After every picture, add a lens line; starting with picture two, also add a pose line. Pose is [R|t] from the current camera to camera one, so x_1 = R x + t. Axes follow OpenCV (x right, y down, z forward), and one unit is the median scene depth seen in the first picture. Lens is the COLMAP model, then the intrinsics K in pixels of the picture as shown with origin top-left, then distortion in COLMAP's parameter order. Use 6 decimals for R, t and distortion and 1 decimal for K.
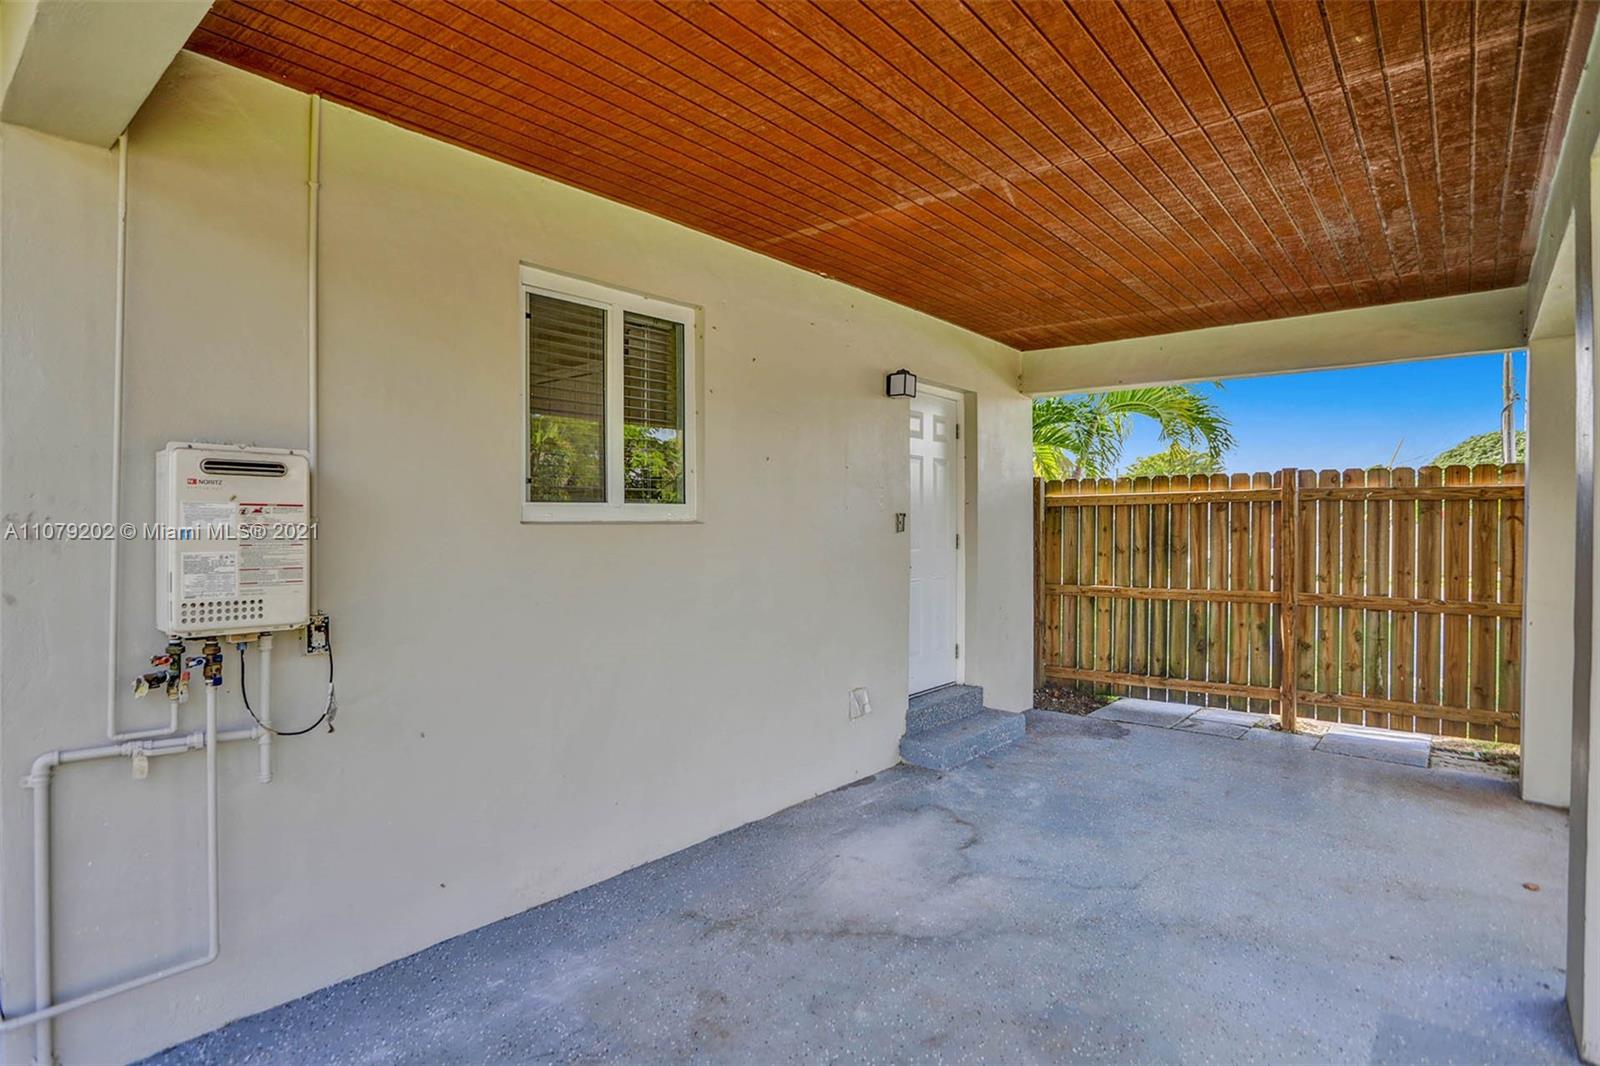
lens RADIAL K [[823.2, 0, 800.0], [0, 823.2, 533.0], [0, 0, 1]] dist [-0.001674, -0.000092]
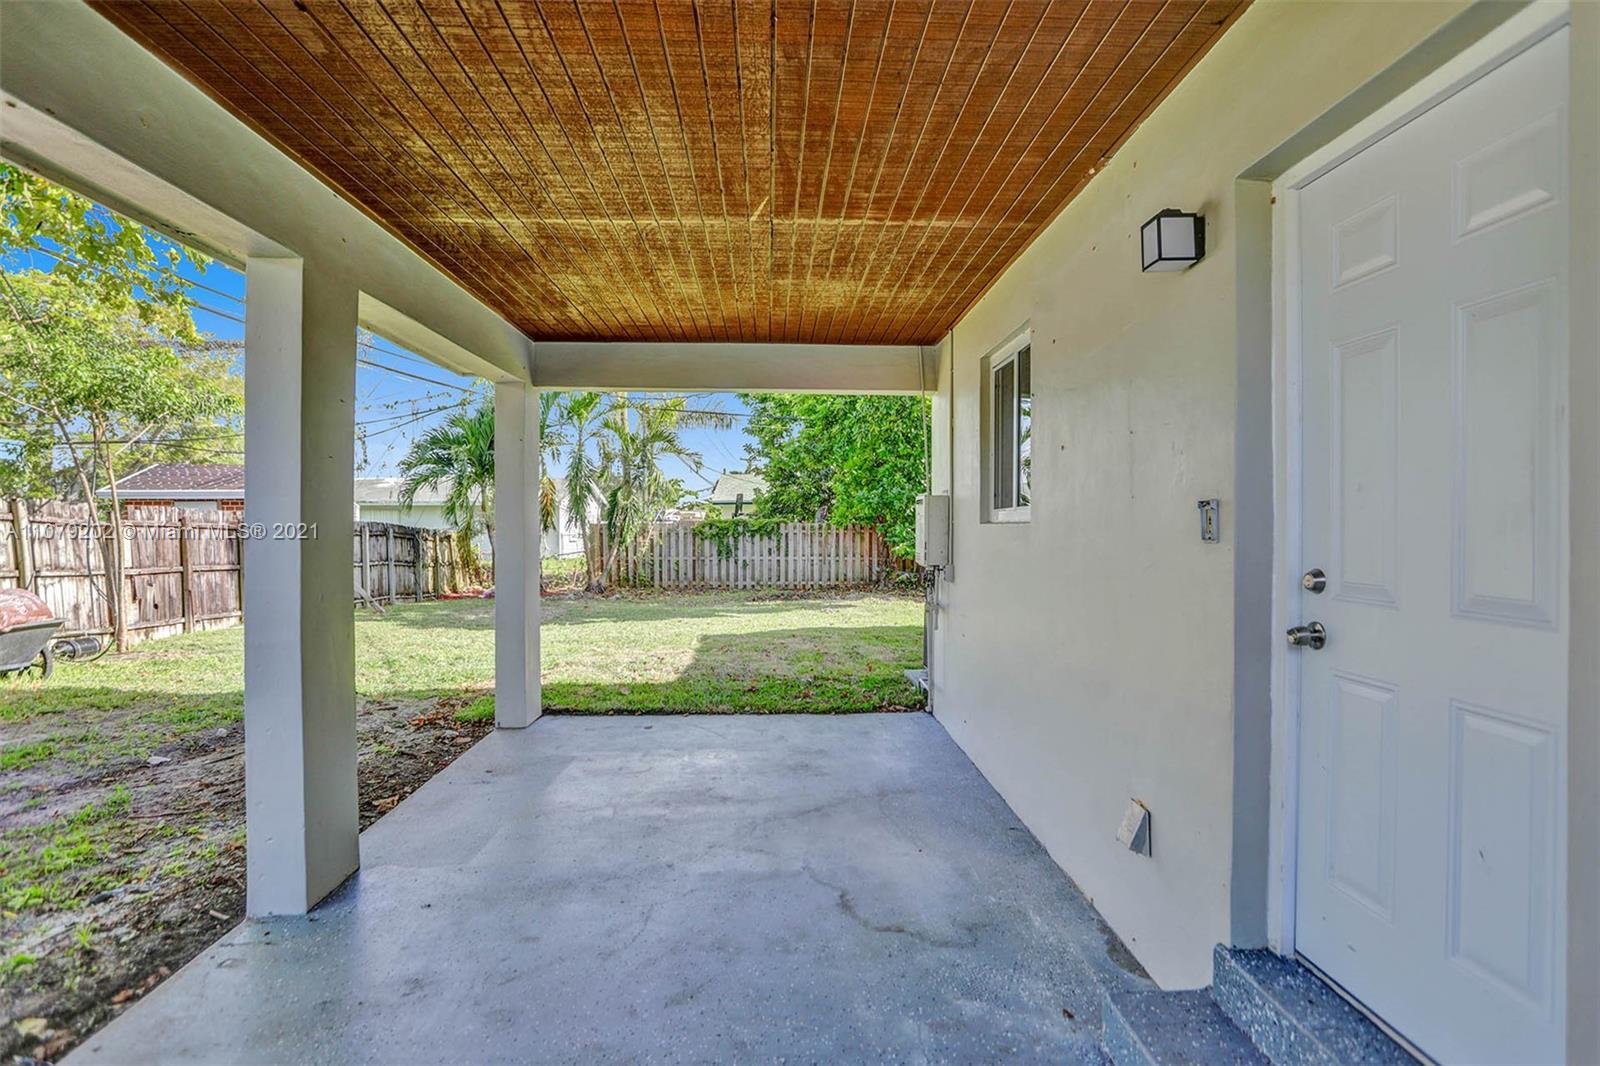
lens RADIAL K [[823.2, 0, 800.0], [0, 823.2, 533.0], [0, 0, 1]] dist [-0.001674, -0.000092]
pose [[-0.754441, 0.003986, -0.656356, 0.736218], [-0.000673, 0.999976, 0.006847, -0.007642], [0.656368, 0.005608, -0.754420, 1.486916]]
